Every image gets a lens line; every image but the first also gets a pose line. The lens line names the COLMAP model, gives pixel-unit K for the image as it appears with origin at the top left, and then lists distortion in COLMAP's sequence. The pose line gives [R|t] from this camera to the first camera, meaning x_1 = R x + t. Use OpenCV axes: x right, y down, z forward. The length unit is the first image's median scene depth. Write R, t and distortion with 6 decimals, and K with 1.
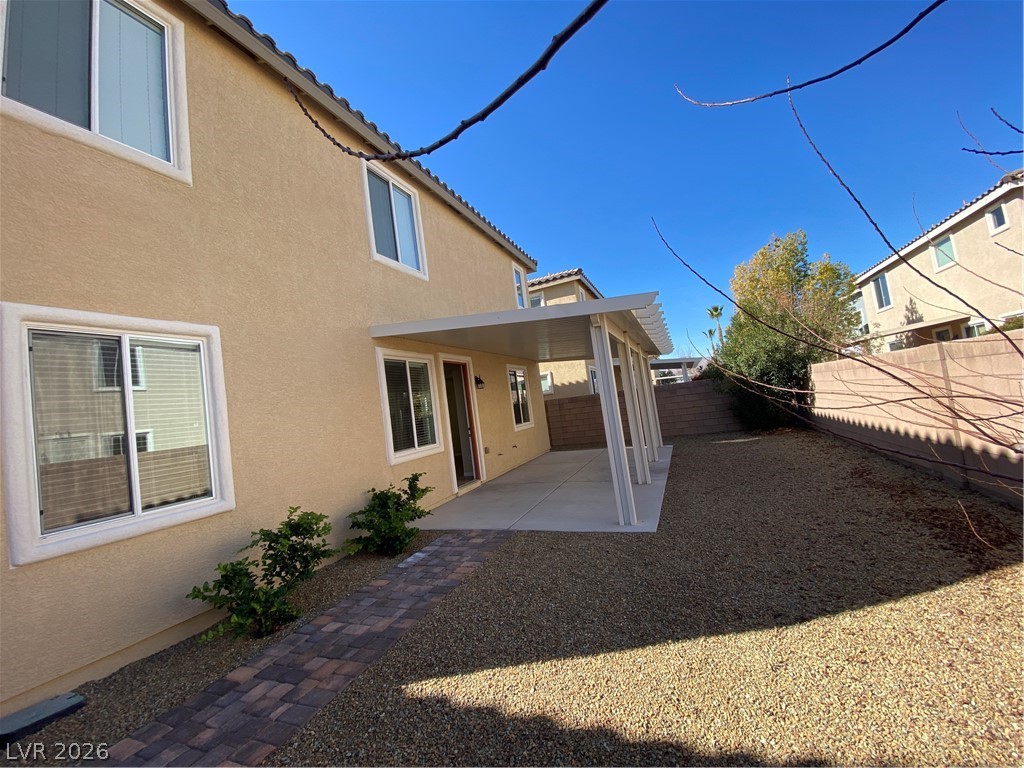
lens RADIAL K [[413.8, 0, 511.6], [0, 413.8, 380.4], [0, 0, 1]] dist [0.014960, -0.017911]
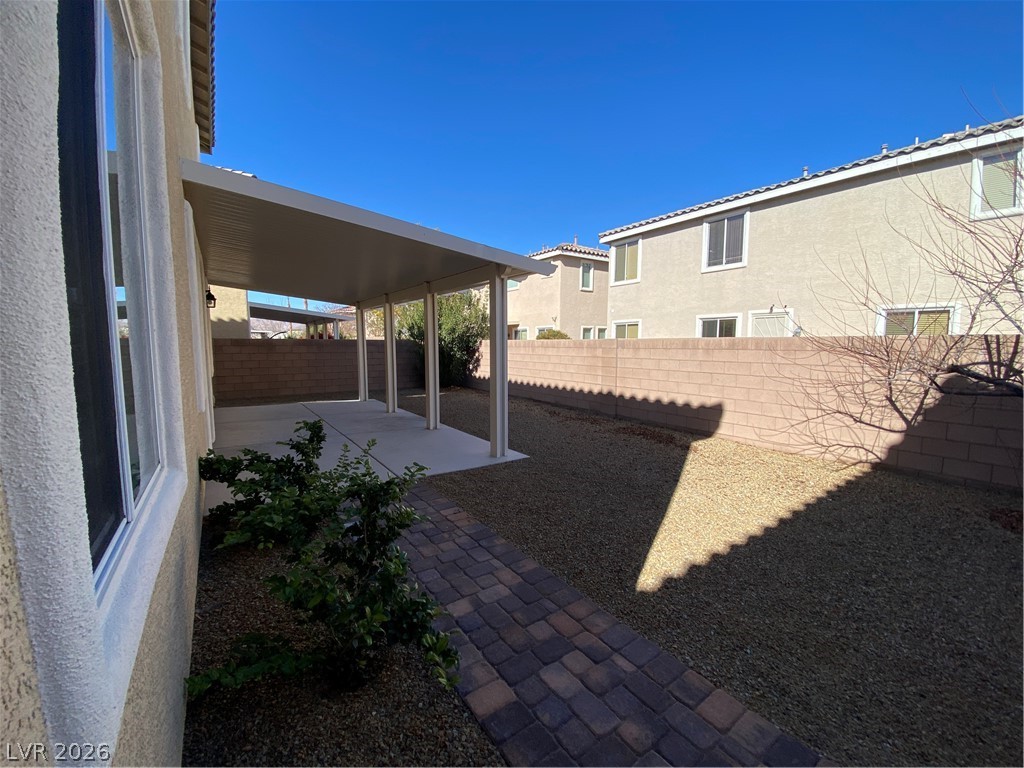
lens RADIAL K [[413.8, 0, 511.6], [0, 413.8, 380.4], [0, 0, 1]] dist [0.014960, -0.017911]
pose [[0.524782, 0.054846, 0.849468, -0.880860], [-0.125549, 0.991995, 0.013513, 0.151213], [-0.841927, -0.113741, 0.527467, 0.500575]]
